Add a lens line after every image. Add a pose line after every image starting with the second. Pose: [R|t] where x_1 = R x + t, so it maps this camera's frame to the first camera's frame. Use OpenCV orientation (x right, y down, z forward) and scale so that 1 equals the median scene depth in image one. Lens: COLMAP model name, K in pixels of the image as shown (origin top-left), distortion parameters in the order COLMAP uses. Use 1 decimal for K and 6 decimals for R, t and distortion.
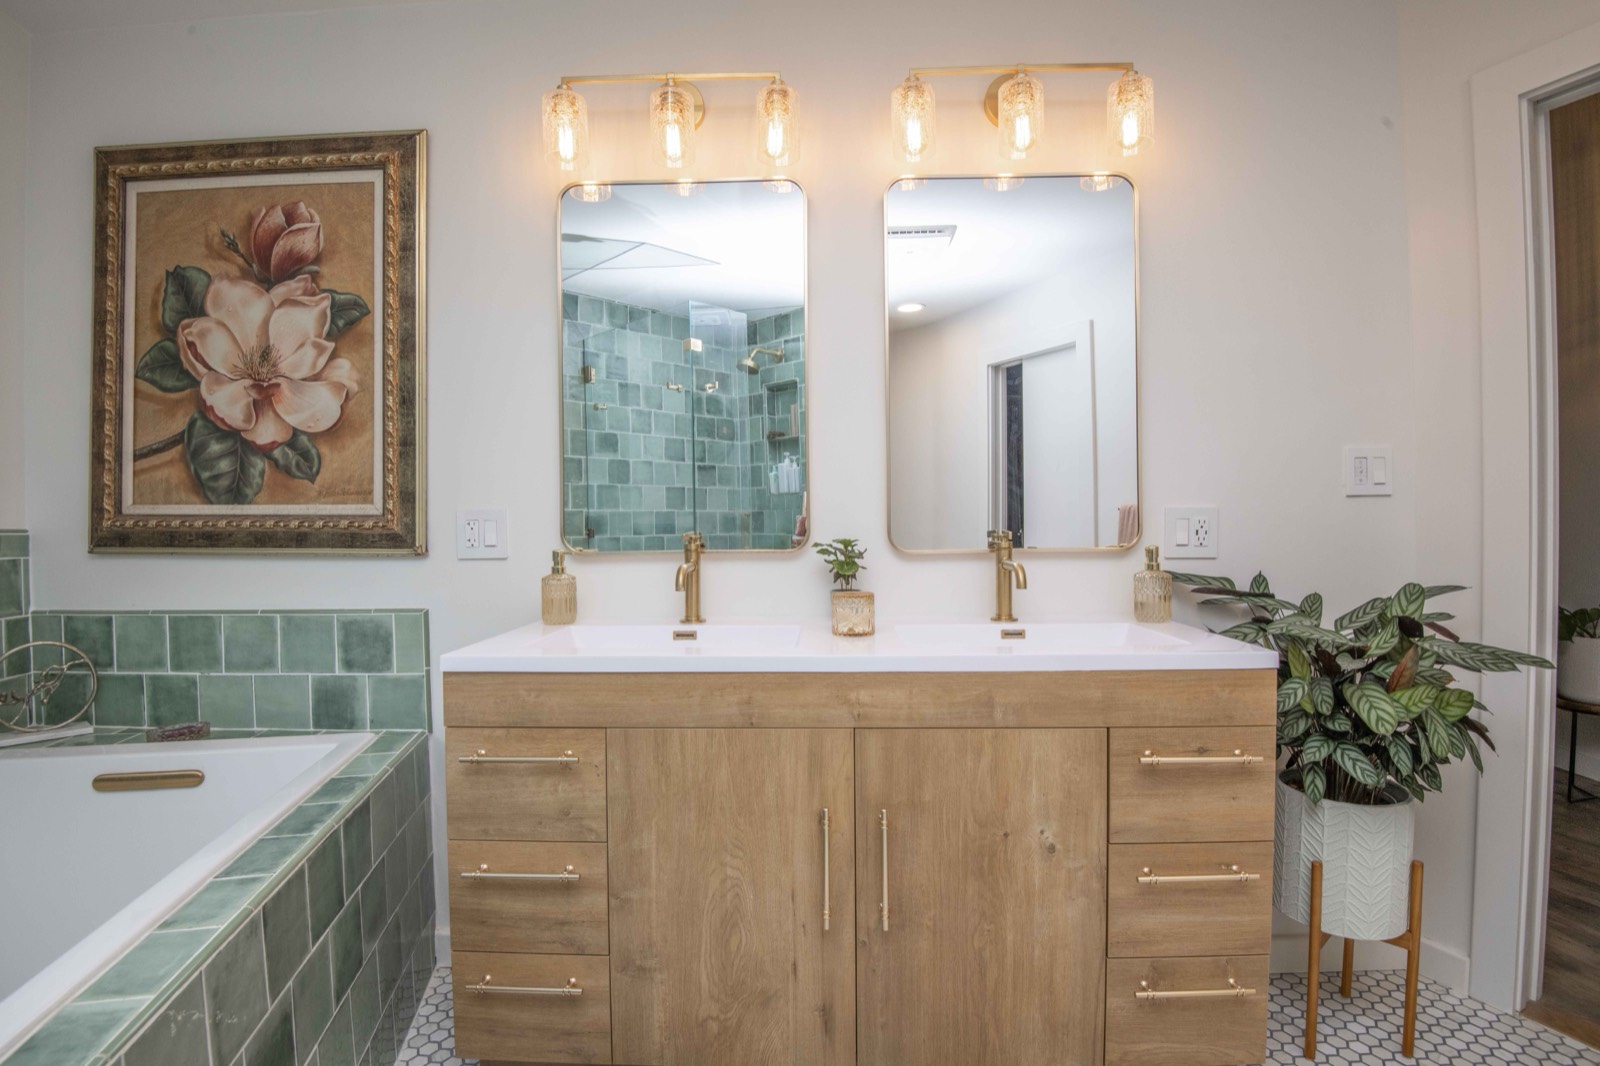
lens RADIAL K [[736.9, 0, 803.7], [0, 736.9, 531.3], [0, 0, 1]] dist [-0.002630, -0.030232]
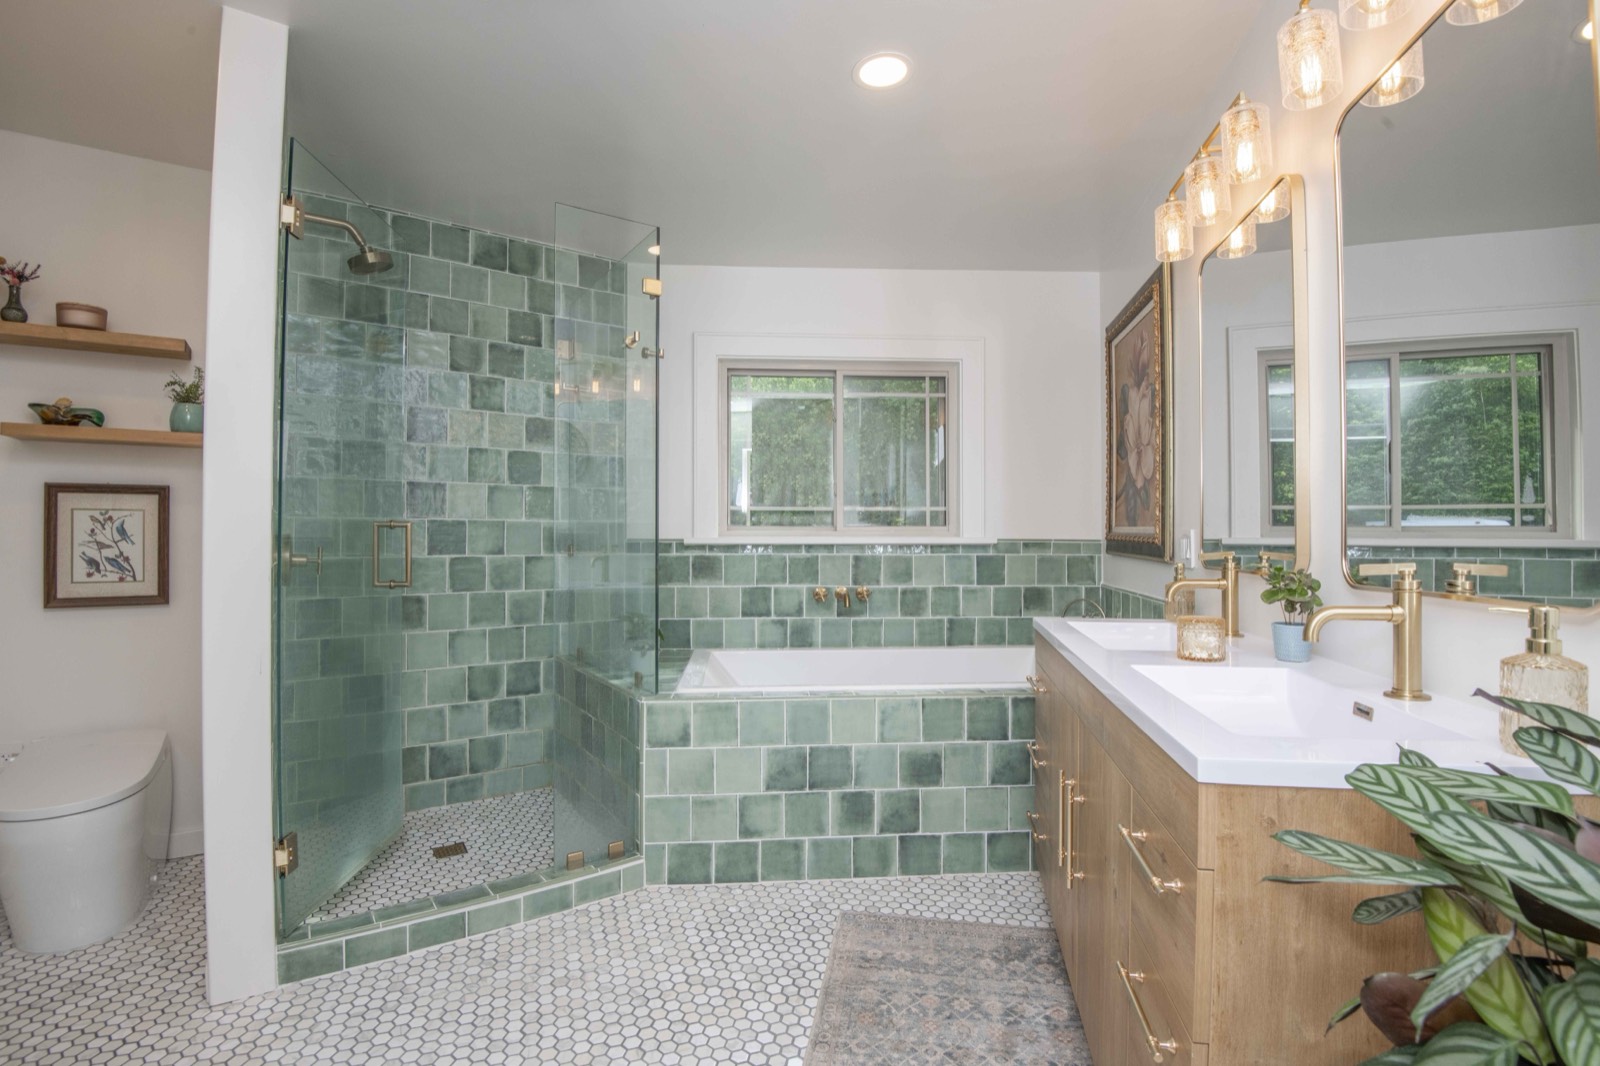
lens RADIAL K [[736.9, 0, 803.7], [0, 736.9, 531.3], [0, 0, 1]] dist [-0.002630, -0.030232]
pose [[-0.151205, 0.002746, -0.988499, 1.037265], [-0.010627, 0.999934, 0.004403, -0.028340], [0.988445, 0.011171, -0.151166, 0.571585]]
